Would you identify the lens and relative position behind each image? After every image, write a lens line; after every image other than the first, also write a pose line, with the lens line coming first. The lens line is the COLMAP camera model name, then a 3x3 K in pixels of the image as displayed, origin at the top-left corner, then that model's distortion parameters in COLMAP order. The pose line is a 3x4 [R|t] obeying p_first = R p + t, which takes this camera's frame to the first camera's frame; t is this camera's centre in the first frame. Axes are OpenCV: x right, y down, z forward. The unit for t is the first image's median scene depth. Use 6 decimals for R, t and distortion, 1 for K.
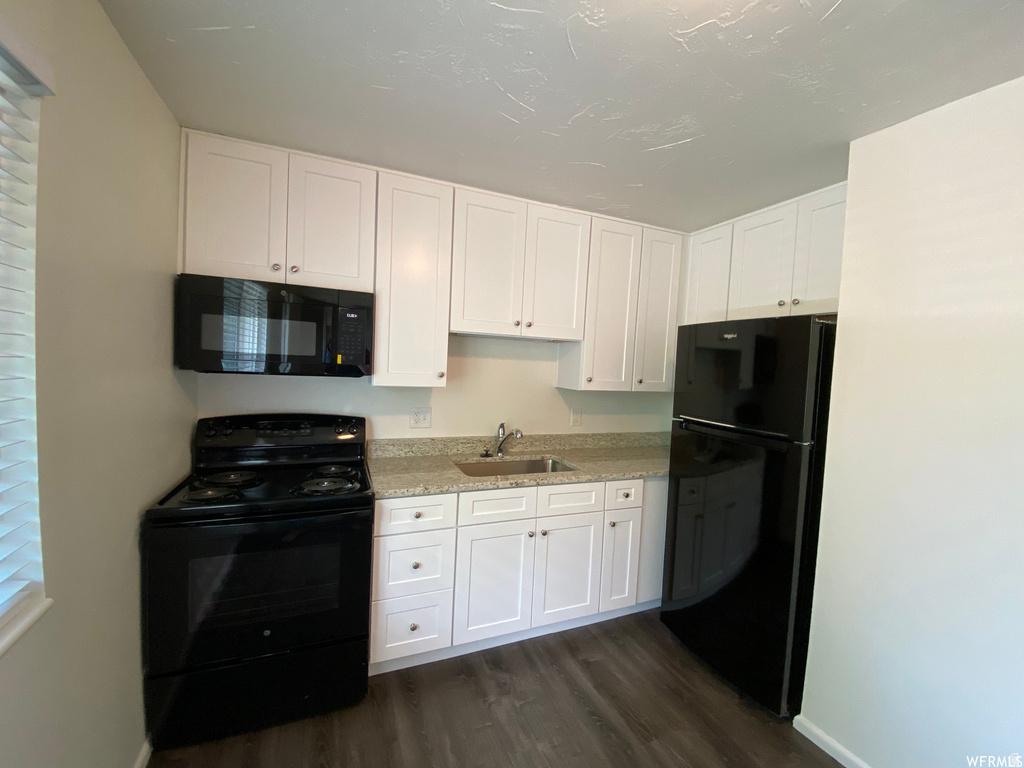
lens RADIAL K [[416.8, 0, 511.6], [0, 416.8, 379.4], [0, 0, 1]] dist [0.016443, -0.017717]
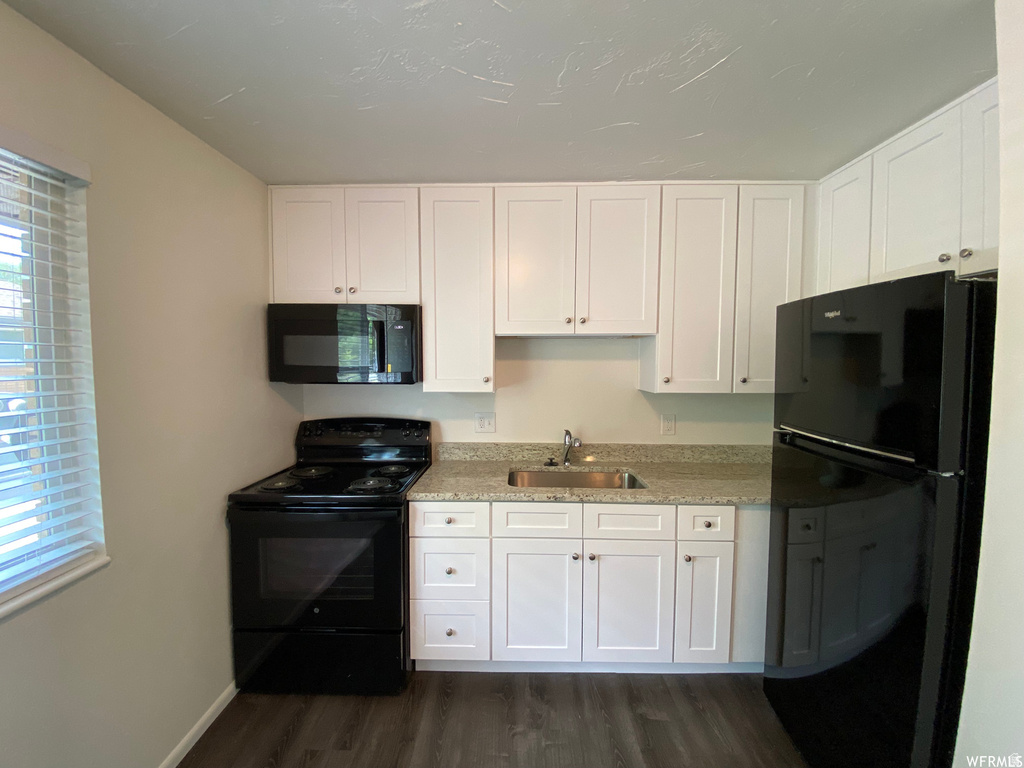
lens RADIAL K [[416.8, 0, 510.7], [0, 416.8, 380.6], [0, 0, 1]] dist [0.016443, -0.017717]
pose [[0.913846, -0.025789, -0.405241, 0.281422], [0.024203, 0.999666, -0.009039, 0.000997], [0.405339, -0.001548, 0.914165, 0.124978]]
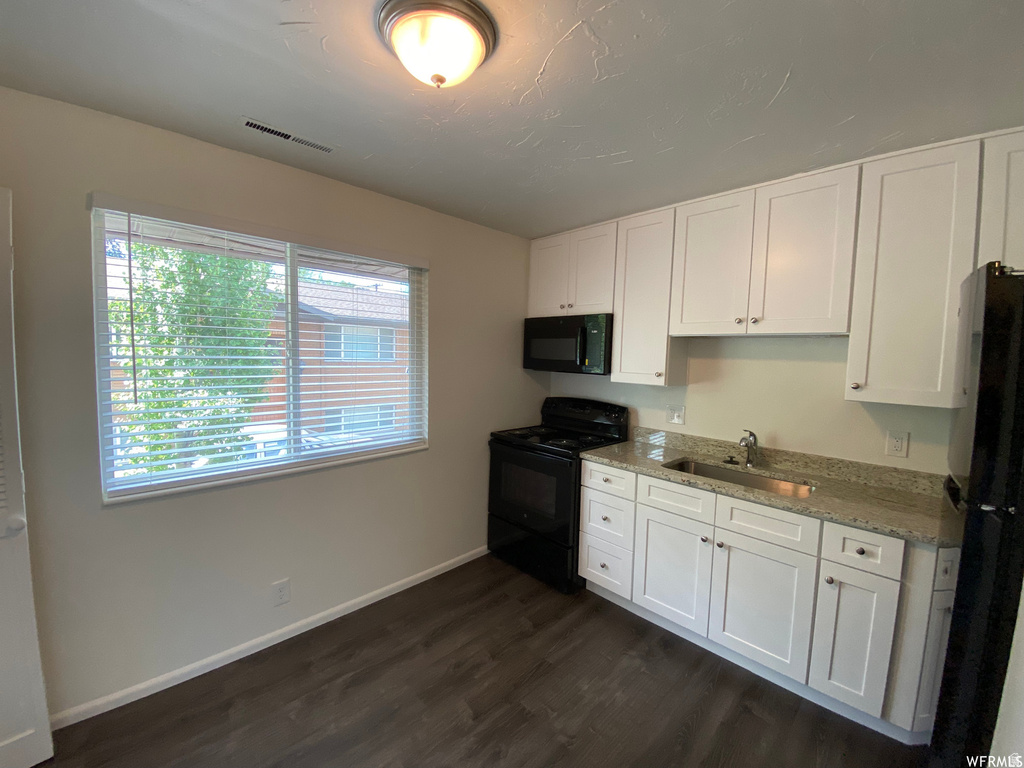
lens RADIAL K [[416.8, 0, 507.8], [0, 416.8, 380.1], [0, 0, 1]] dist [0.016443, -0.017717]
pose [[0.359842, 0.024080, -0.932703, 0.758581], [-0.046715, 0.998878, 0.007765, 0.013905], [0.931843, 0.040777, 0.360563, 0.197550]]
